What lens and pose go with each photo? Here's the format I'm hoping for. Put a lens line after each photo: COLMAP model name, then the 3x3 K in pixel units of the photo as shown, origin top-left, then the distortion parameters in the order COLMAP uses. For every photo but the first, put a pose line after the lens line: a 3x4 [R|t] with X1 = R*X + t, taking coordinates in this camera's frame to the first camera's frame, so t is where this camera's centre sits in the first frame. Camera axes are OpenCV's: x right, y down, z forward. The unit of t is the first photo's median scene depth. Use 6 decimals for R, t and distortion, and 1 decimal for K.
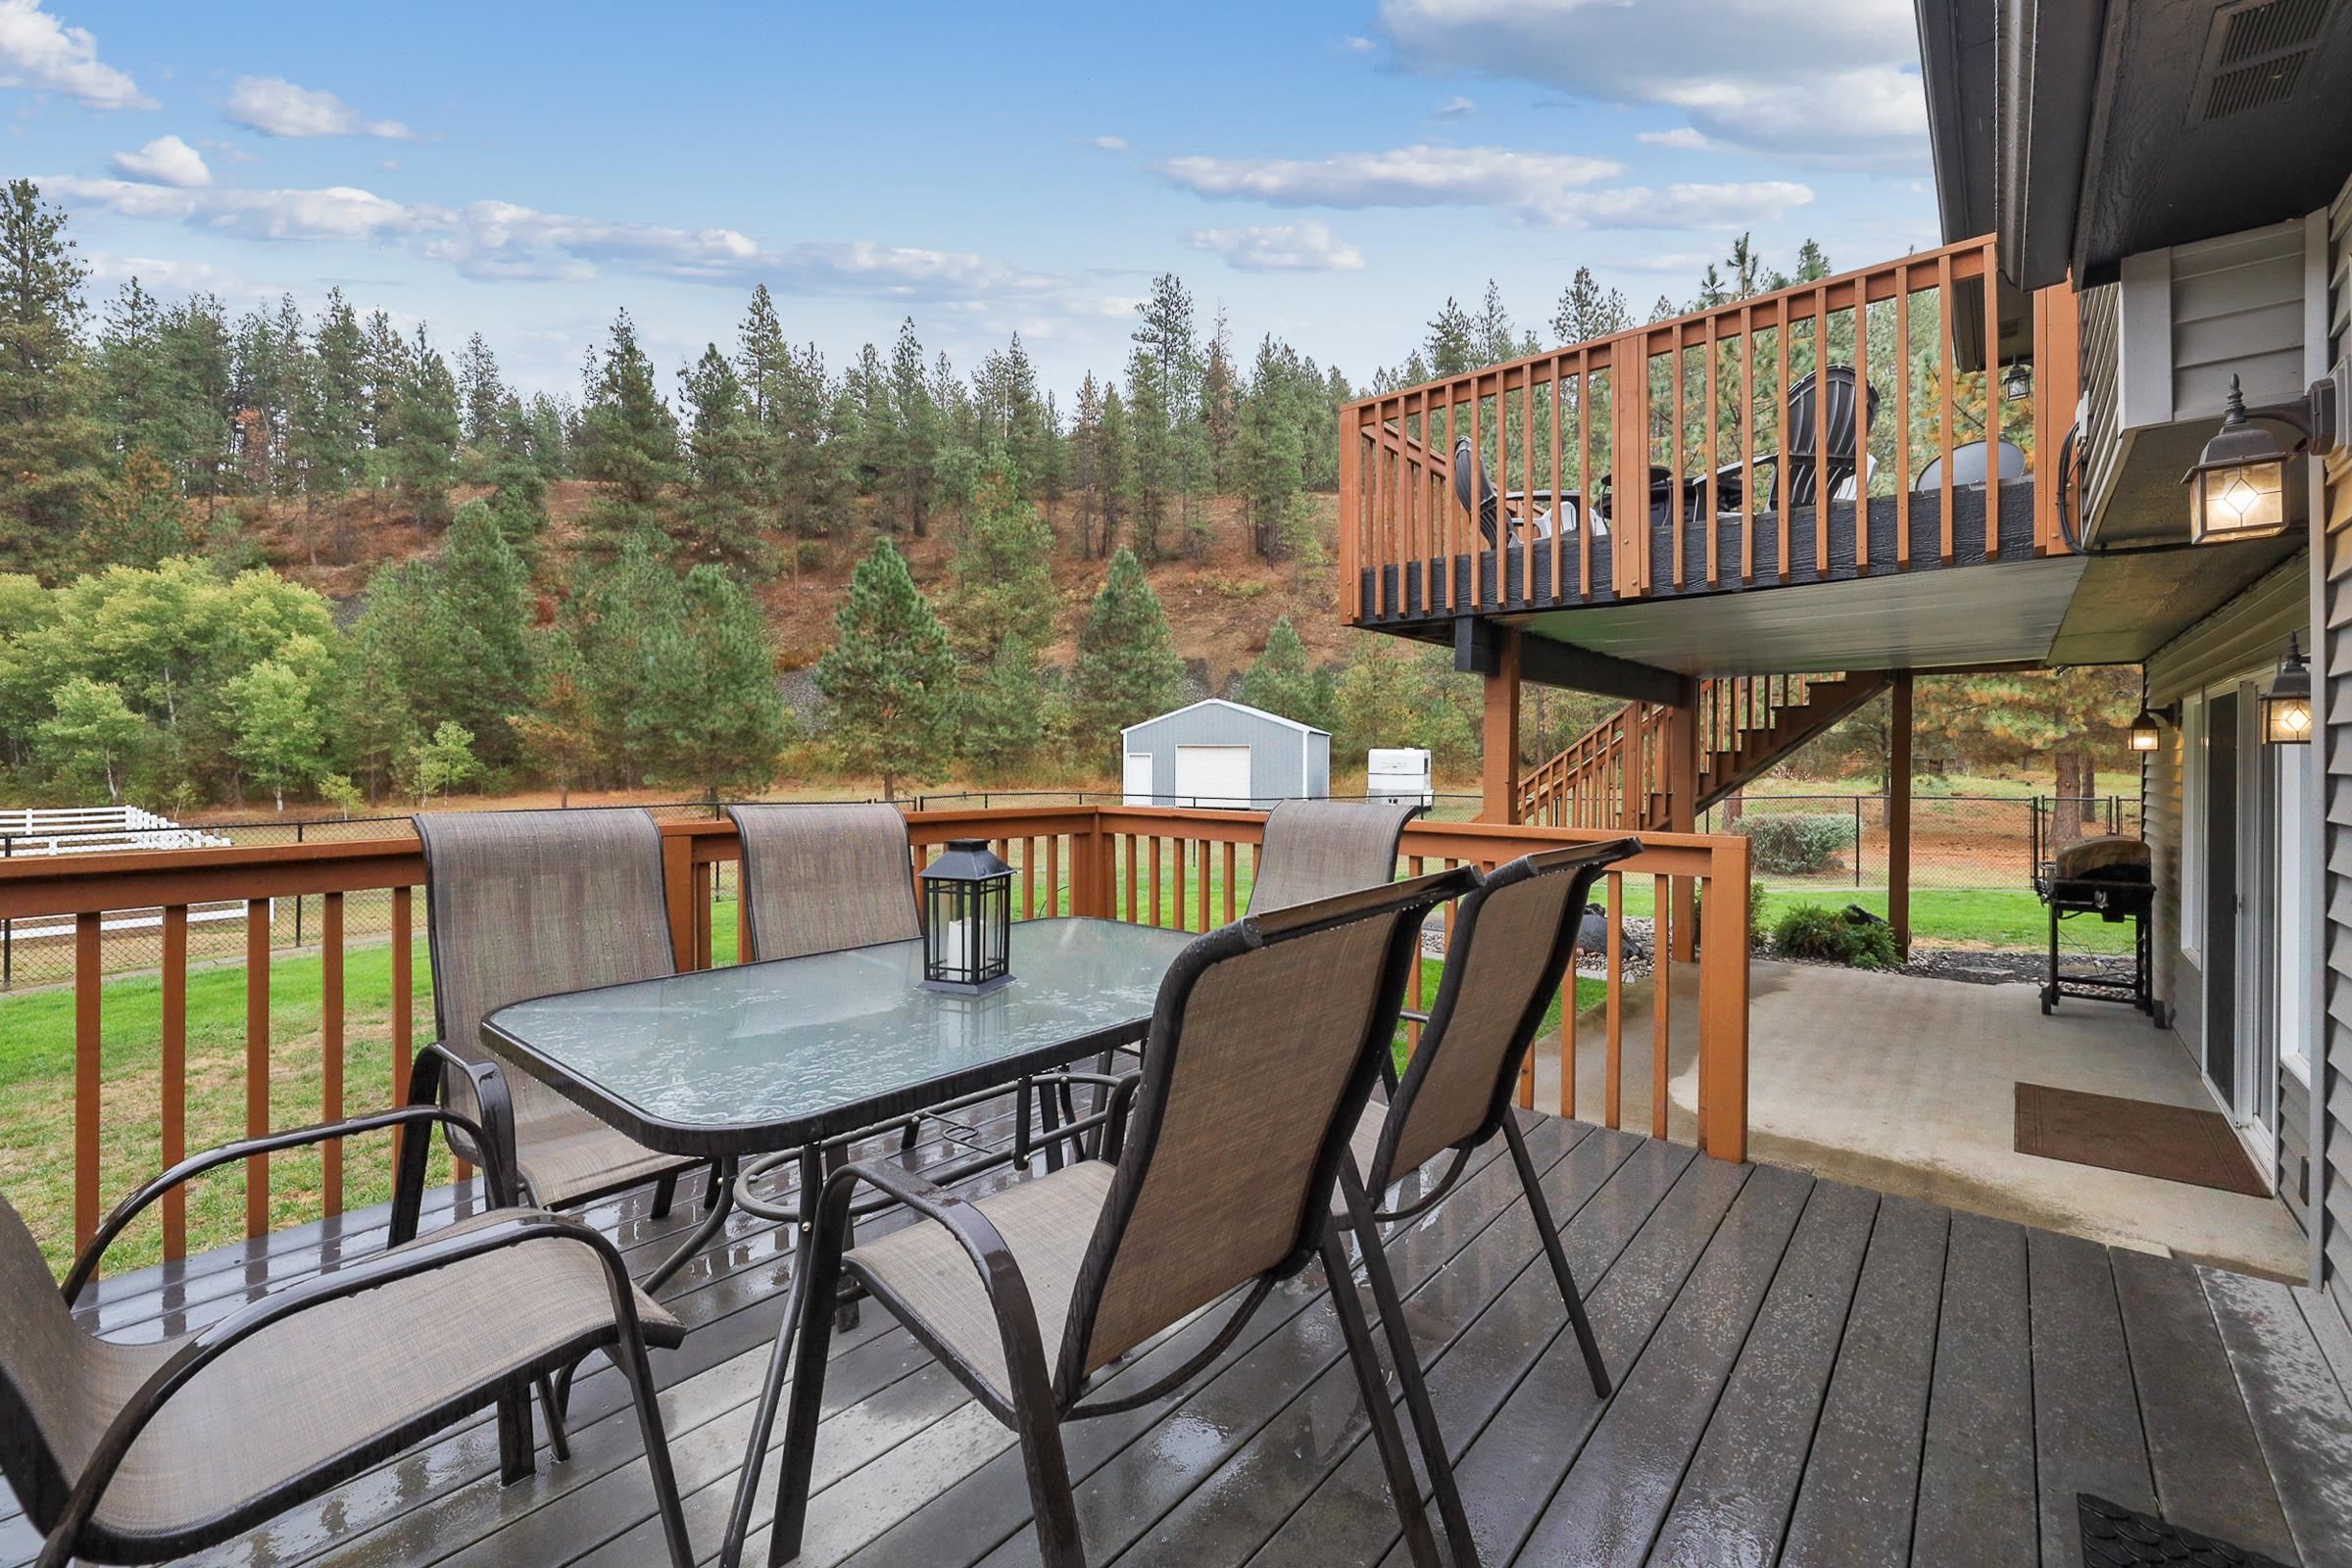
lens RADIAL K [[985.0, 0, 1187.3], [0, 985.0, 761.8], [0, 0, 1]] dist [-0.002729, -0.000109]
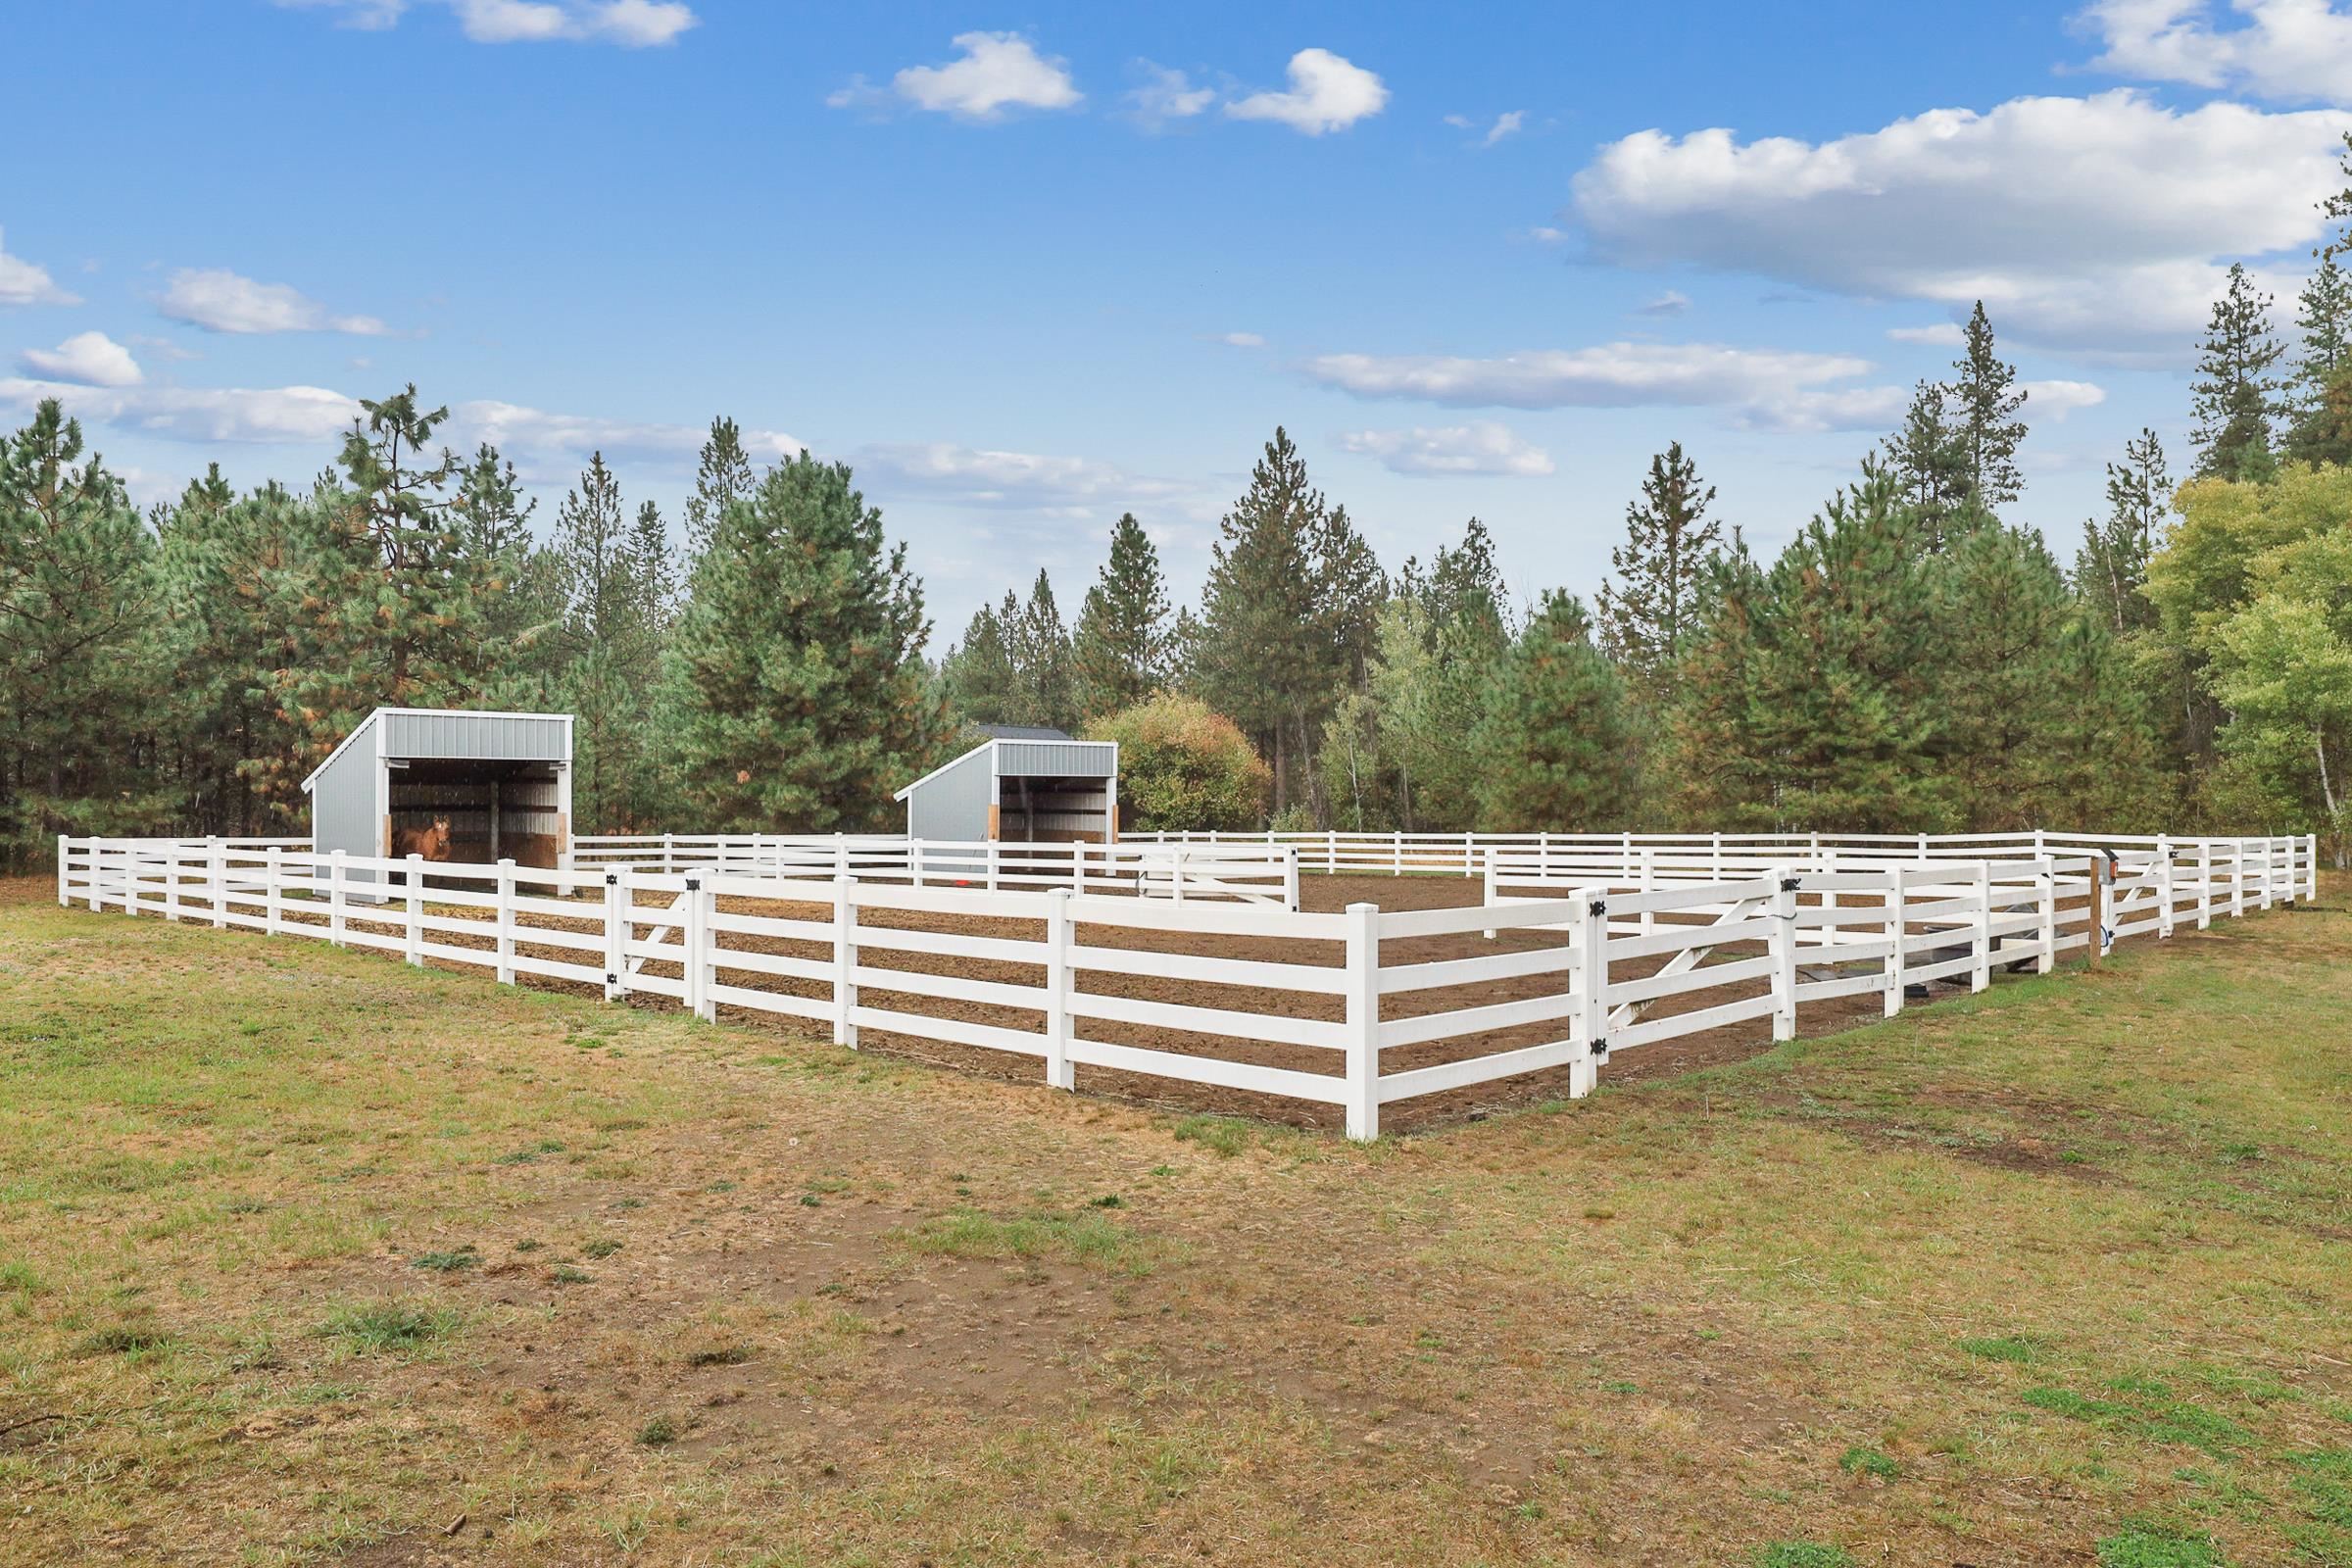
lens RADIAL K [[1544.2, 0, 1189.7], [0, 1544.2, 786.1], [0, 0, 1]] dist [0.001410, -0.002718]
pose [[-0.084623, -0.011160, -0.996351, -0.194718], [-0.010682, 0.999890, -0.010292, 0.027229], [0.996356, 0.009772, -0.084733, 0.395435]]
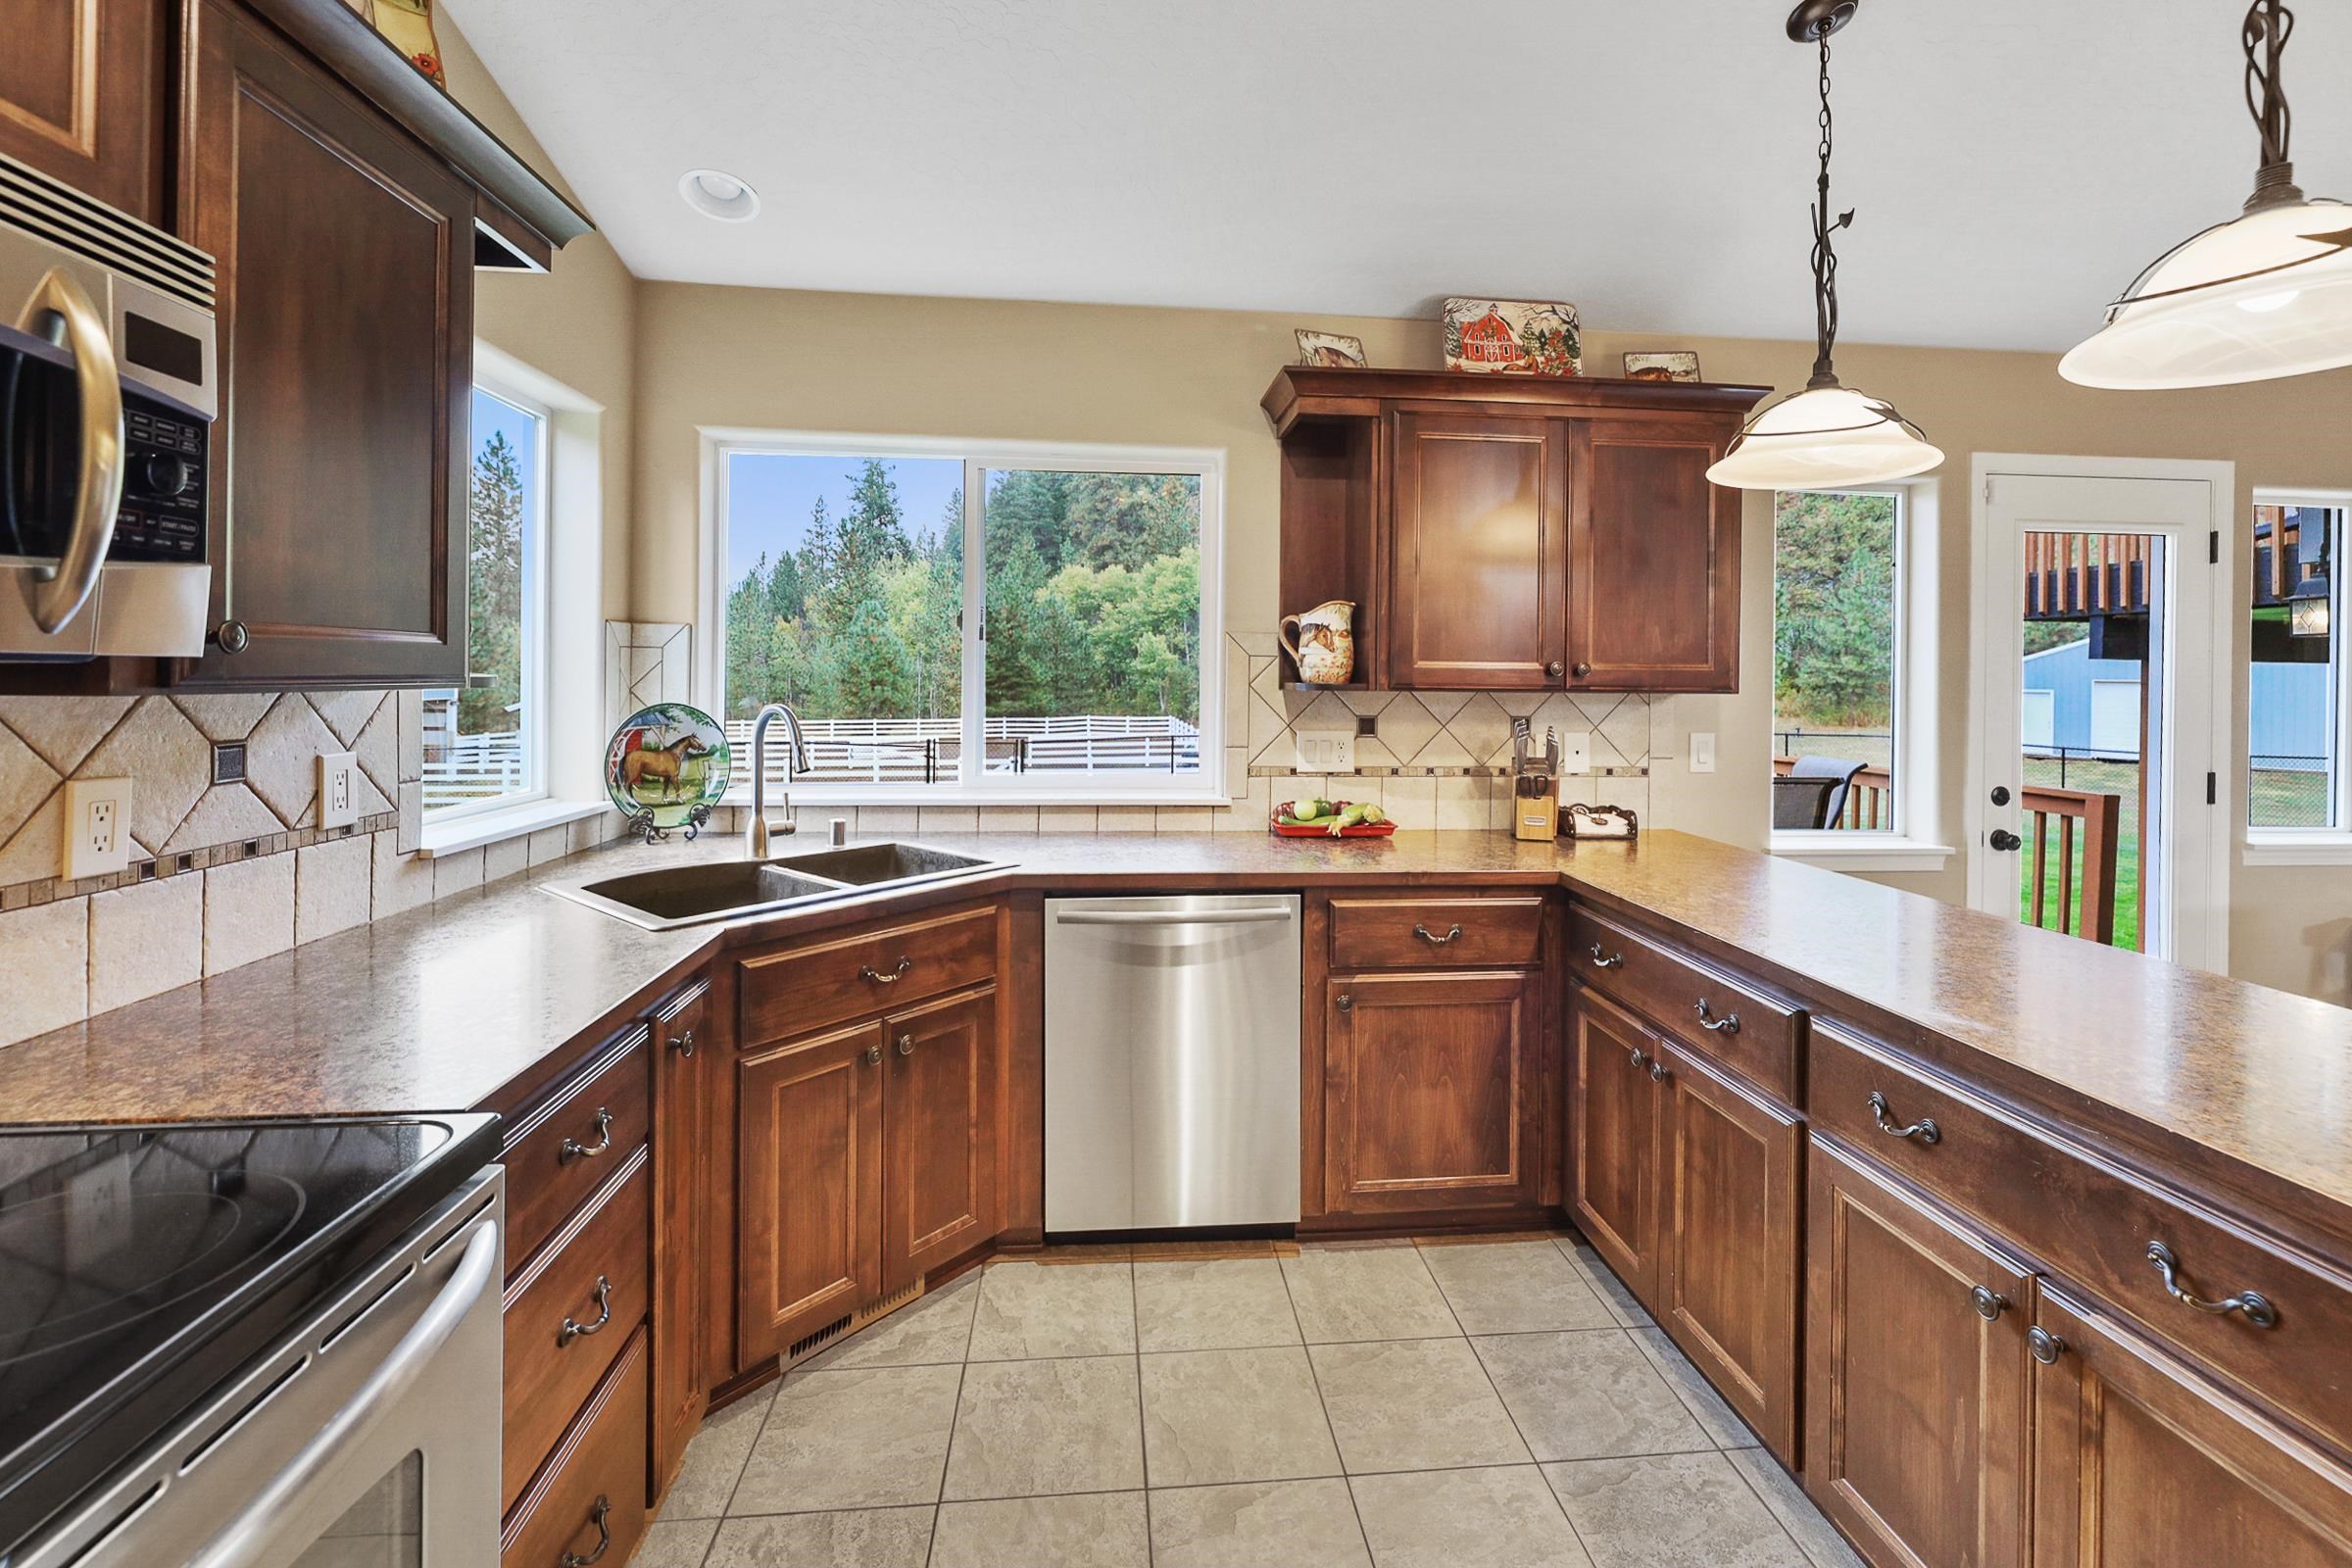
lens RADIAL K [[1018.1, 0, 1194.1], [0, 1018.1, 673.1], [0, 0, 1]] dist [0.003504, 0.000210]
pose [[0.713073, 0.001448, -0.701089, 0.039533], [-0.011413, 0.999889, -0.009543, -0.005530], [0.700997, 0.014806, 0.713010, -0.076611]]
